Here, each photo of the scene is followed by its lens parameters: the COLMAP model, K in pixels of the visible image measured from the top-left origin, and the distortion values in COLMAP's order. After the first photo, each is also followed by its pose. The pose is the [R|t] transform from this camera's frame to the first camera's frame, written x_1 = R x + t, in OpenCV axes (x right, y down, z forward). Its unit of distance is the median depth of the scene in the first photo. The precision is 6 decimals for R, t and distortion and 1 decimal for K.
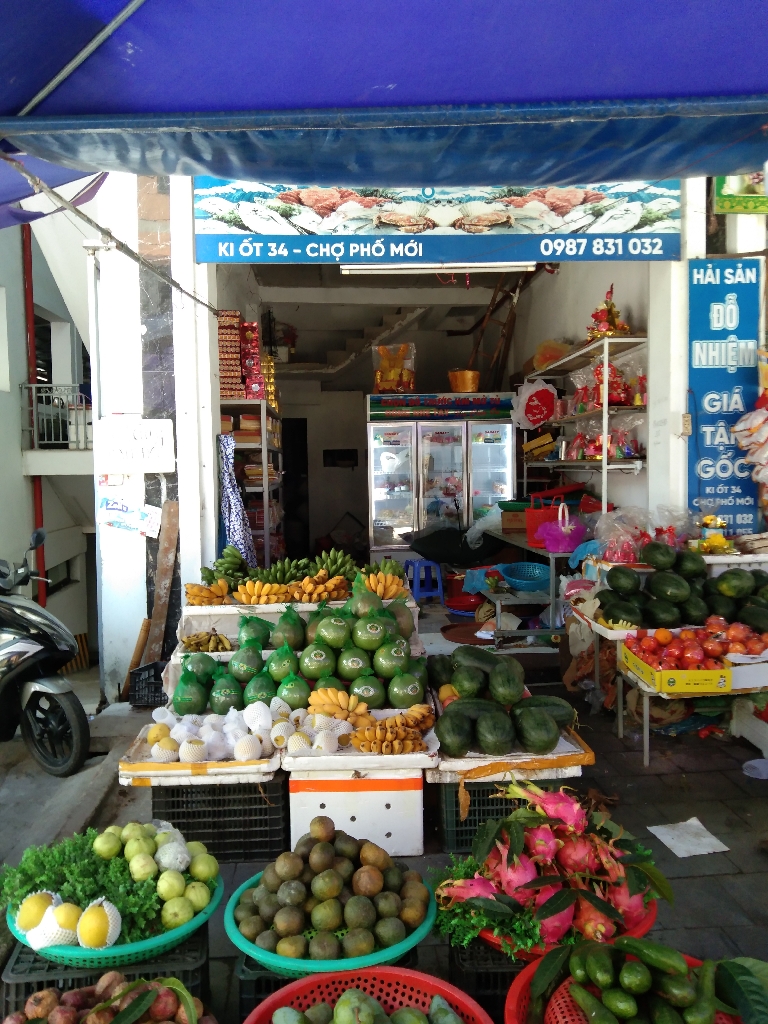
lens RADIAL K [[801.8, 0, 384.0], [0, 801.8, 512.0], [0, 0, 1]] dist [0.006336, -0.109561]
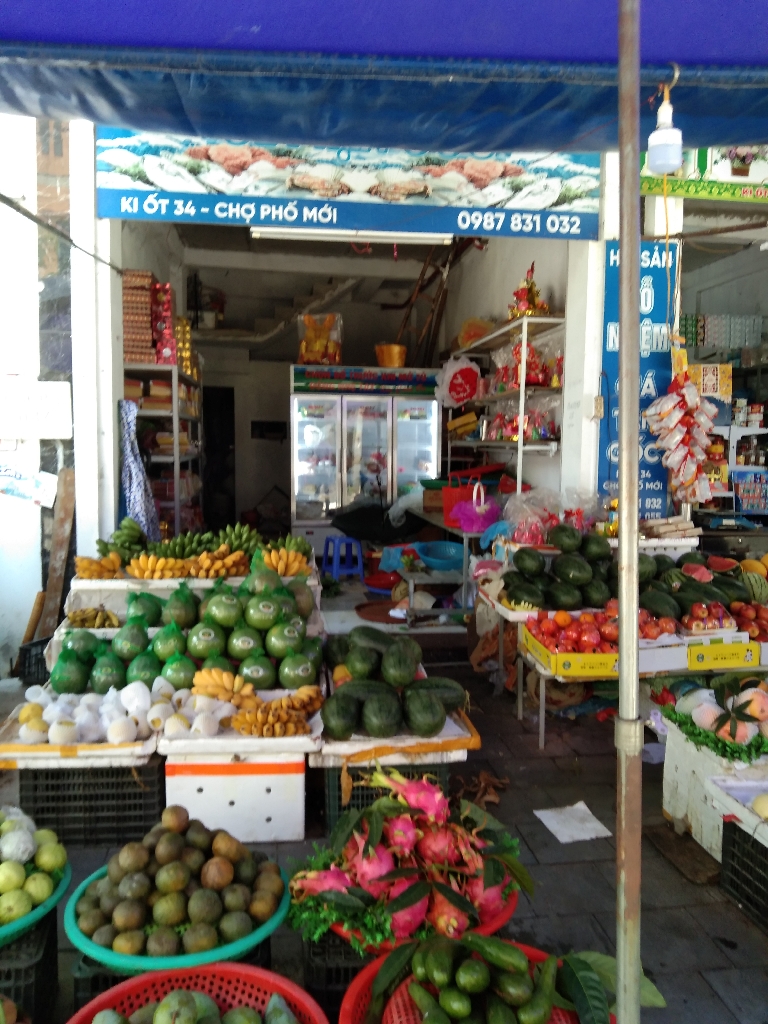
lens RADIAL K [[810.5, 0, 384.0], [0, 810.5, 512.0], [0, 0, 1]] dist [0.009073, -0.122857]
pose [[0.996047, 0.025490, 0.085090, 0.031104], [-0.028057, 0.999182, 0.029114, -0.001117], [-0.084278, -0.031387, 0.995948, 0.013653]]
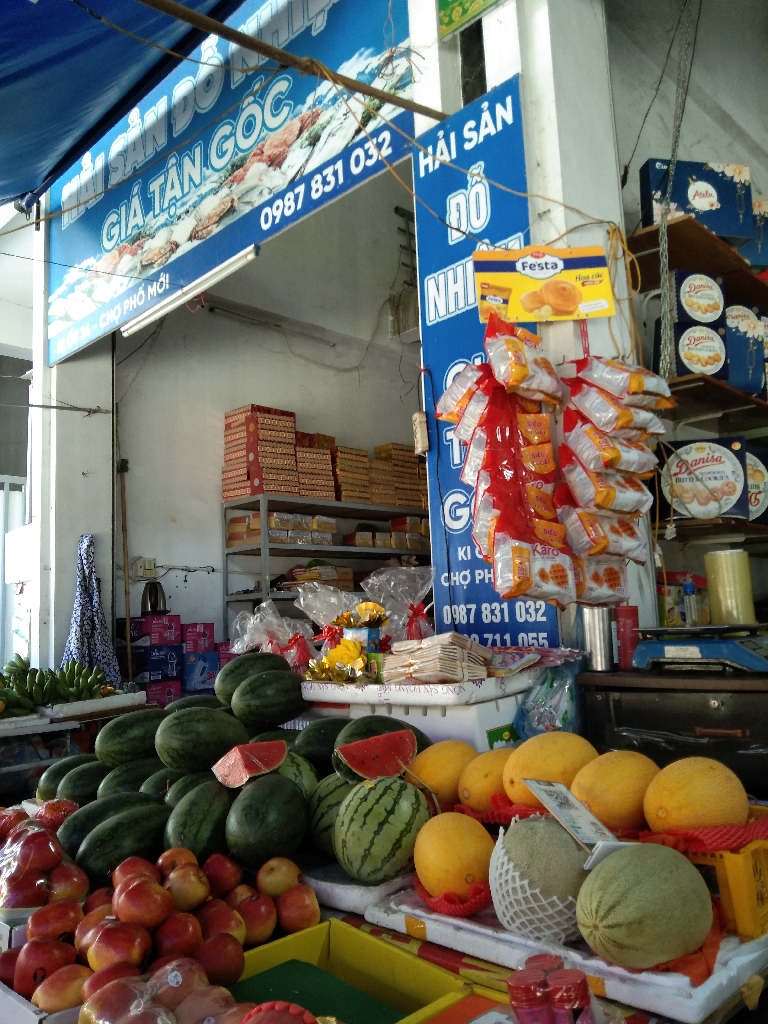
lens RADIAL K [[801.8, 0, 384.0], [0, 801.8, 512.0], [0, 0, 1]] dist [0.006336, -0.109561]
pose [[0.694989, -0.117030, -0.709432, 0.732394], [0.003439, 0.987195, -0.159481, 0.026562], [0.719012, 0.108398, 0.686492, 0.632518]]
